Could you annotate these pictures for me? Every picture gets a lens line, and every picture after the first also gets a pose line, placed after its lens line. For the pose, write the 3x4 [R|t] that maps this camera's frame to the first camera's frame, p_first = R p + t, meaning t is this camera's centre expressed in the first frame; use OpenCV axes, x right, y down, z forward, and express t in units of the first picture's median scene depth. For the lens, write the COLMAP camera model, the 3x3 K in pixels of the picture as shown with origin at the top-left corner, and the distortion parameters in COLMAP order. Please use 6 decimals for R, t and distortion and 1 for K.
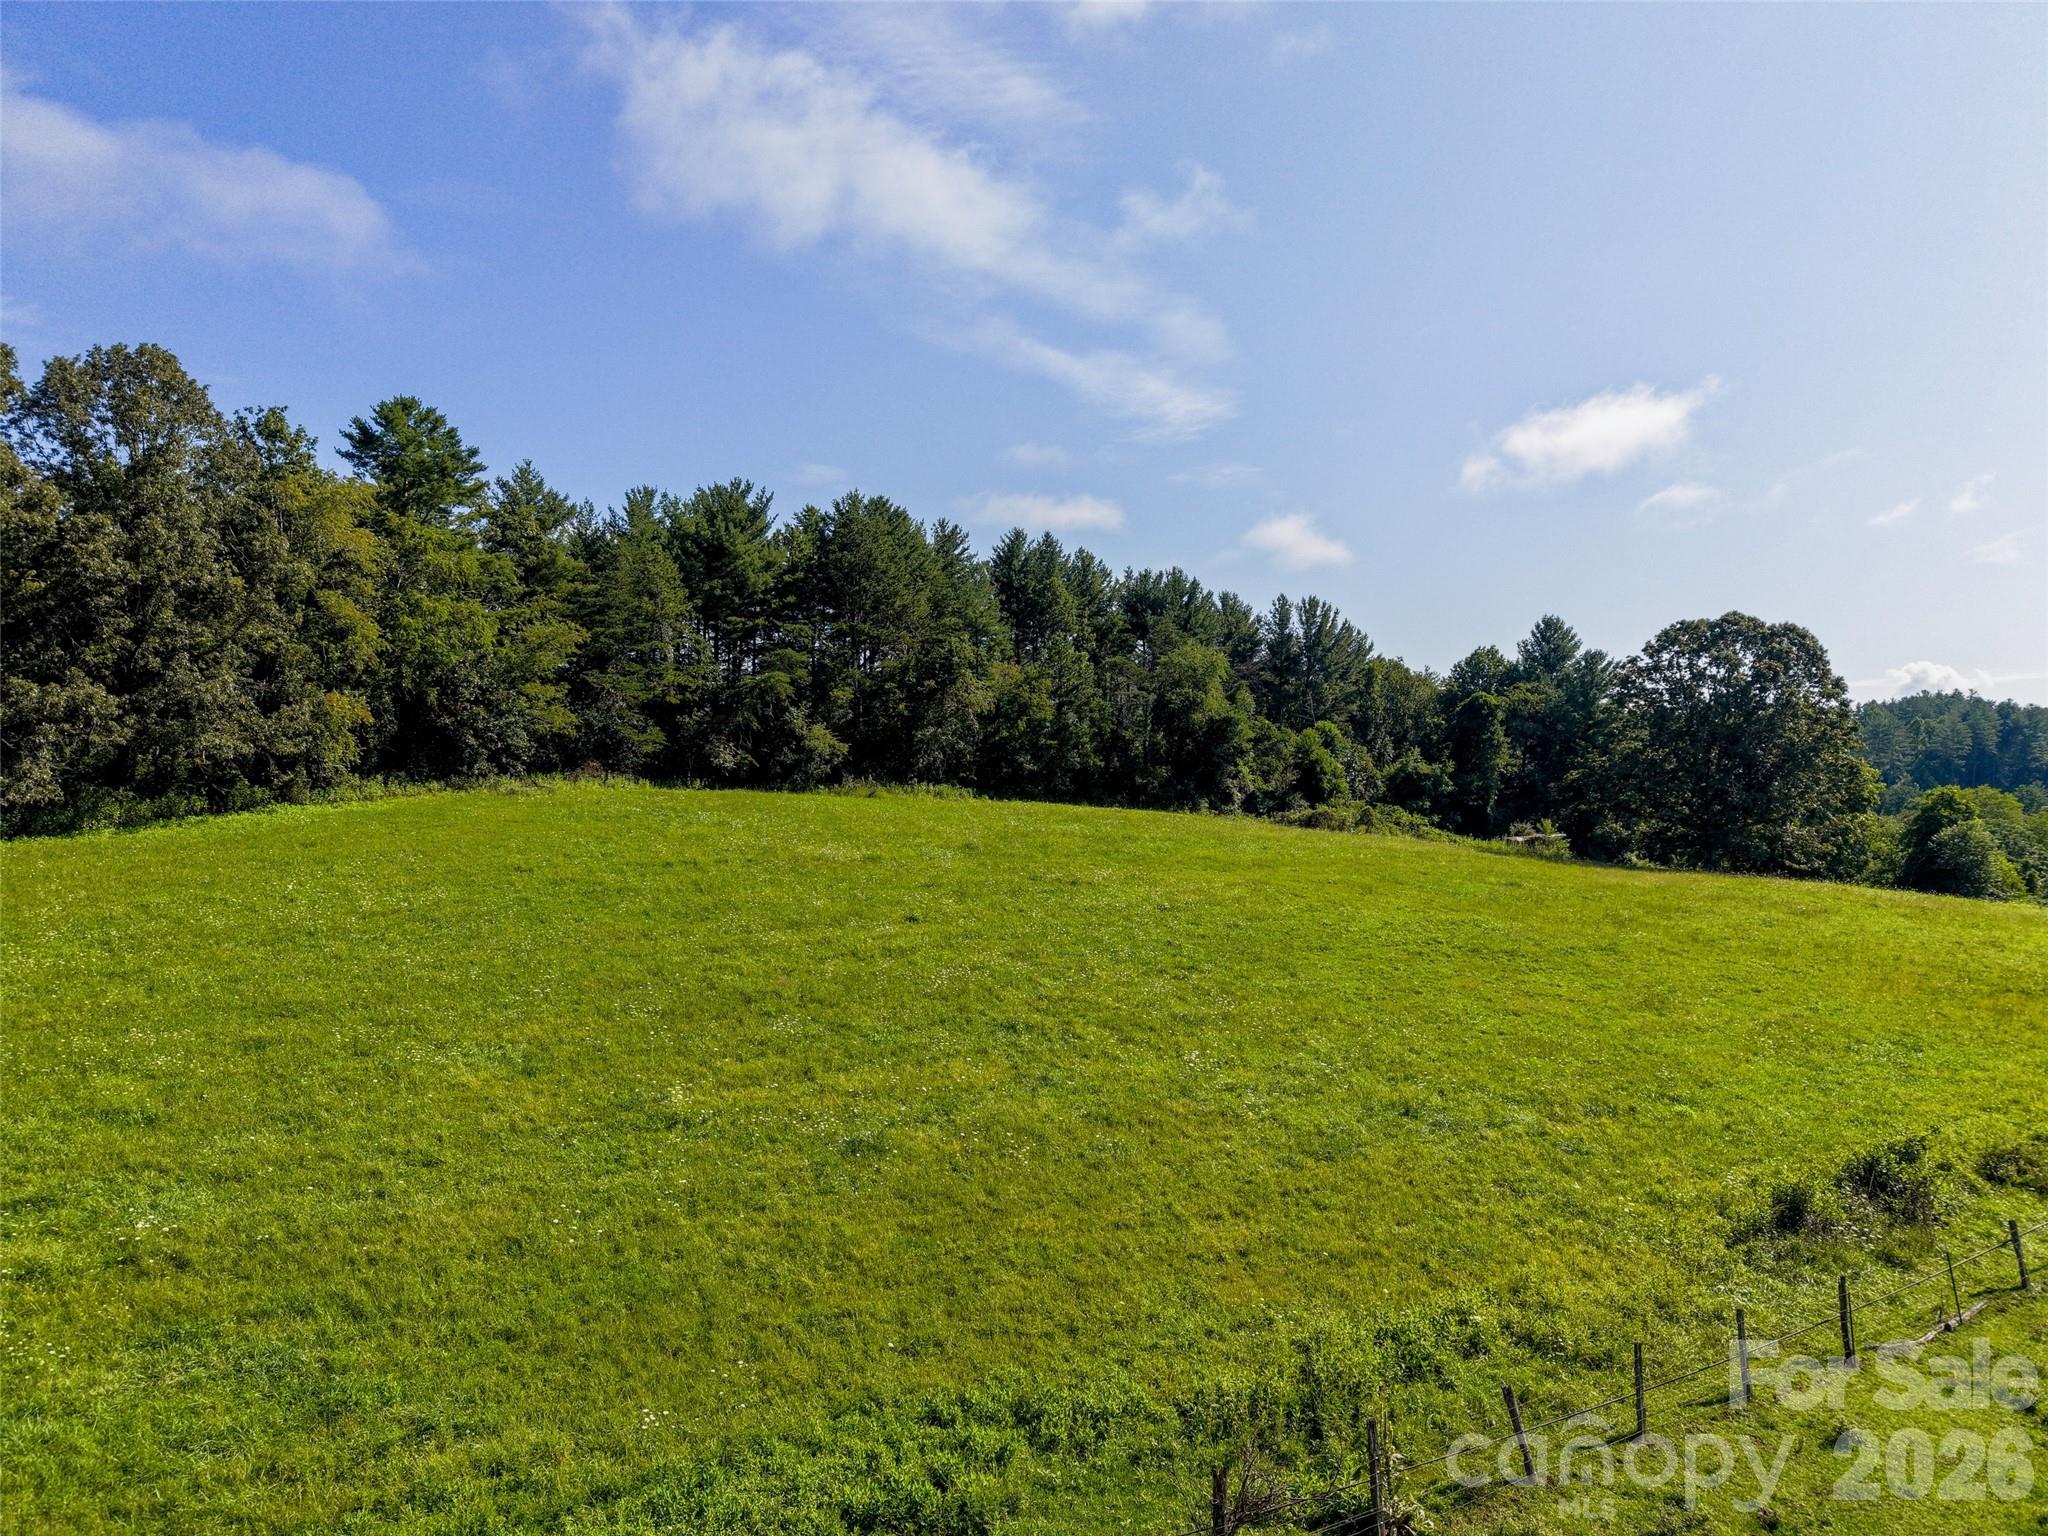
lens RADIAL K [[1380.0, 0, 1014.0], [0, 1380.0, 776.2], [0, 0, 1]] dist [0.028802, -0.028025]
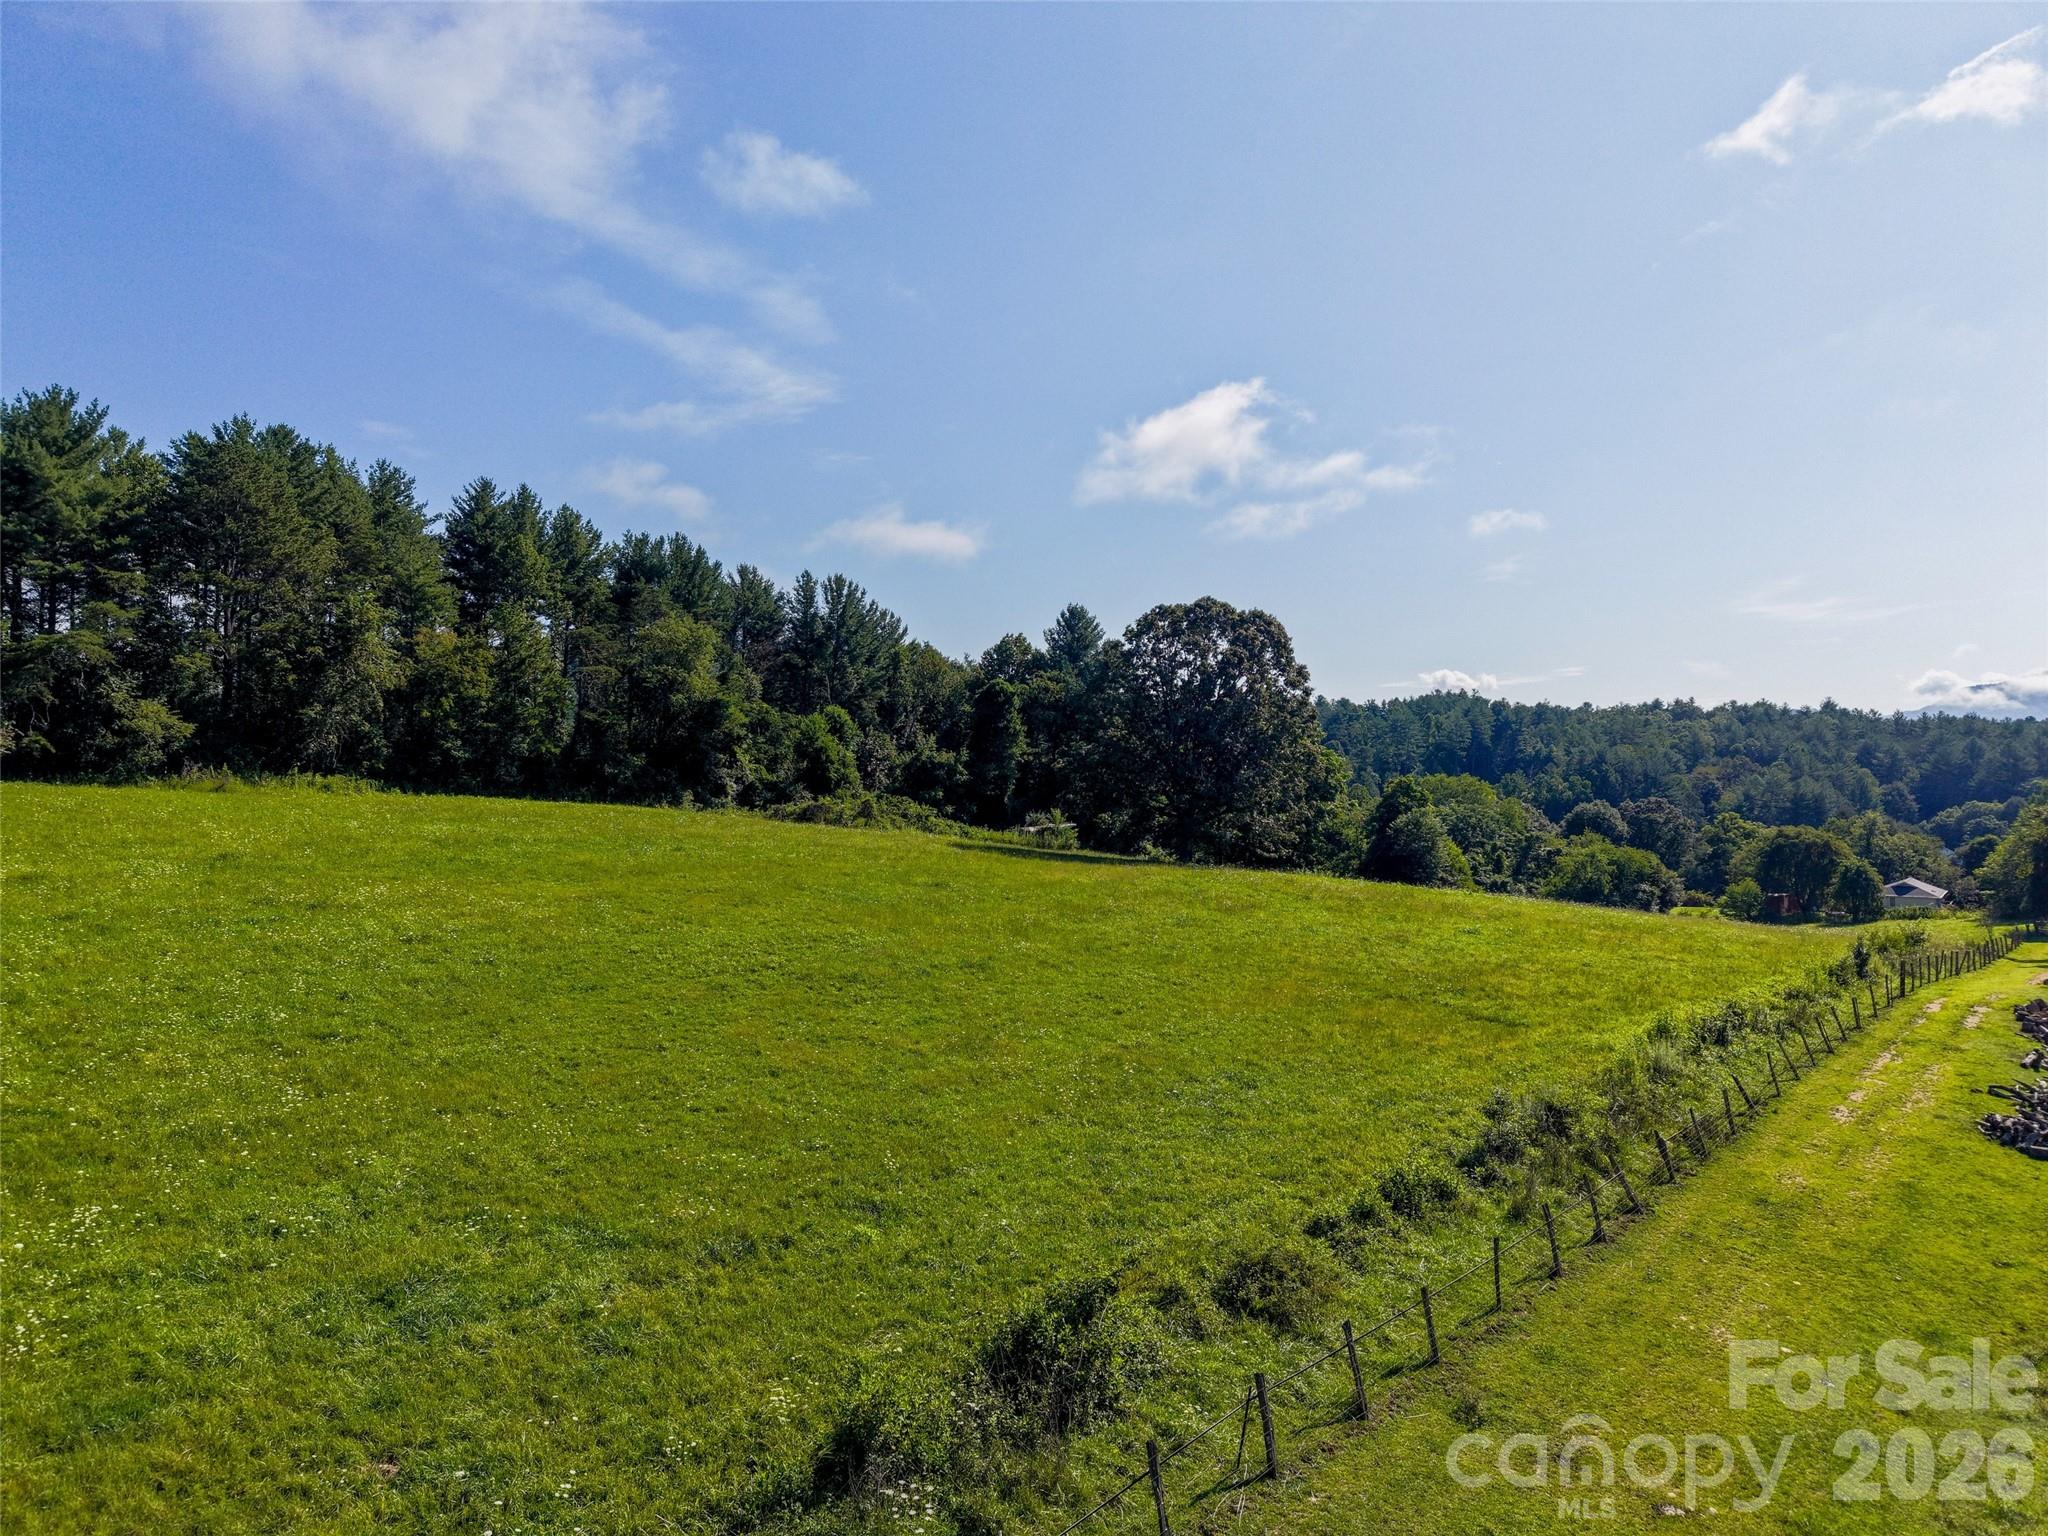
lens RADIAL K [[1380.0, 0, 1042.6], [0, 1380.0, 769.1], [0, 0, 1]] dist [0.028802, -0.028025]
pose [[0.957132, -0.000877, 0.289649, 0.096149], [0.000230, 0.999997, 0.002266, 0.000453], [-0.289651, -0.002102, 0.957130, 0.078206]]
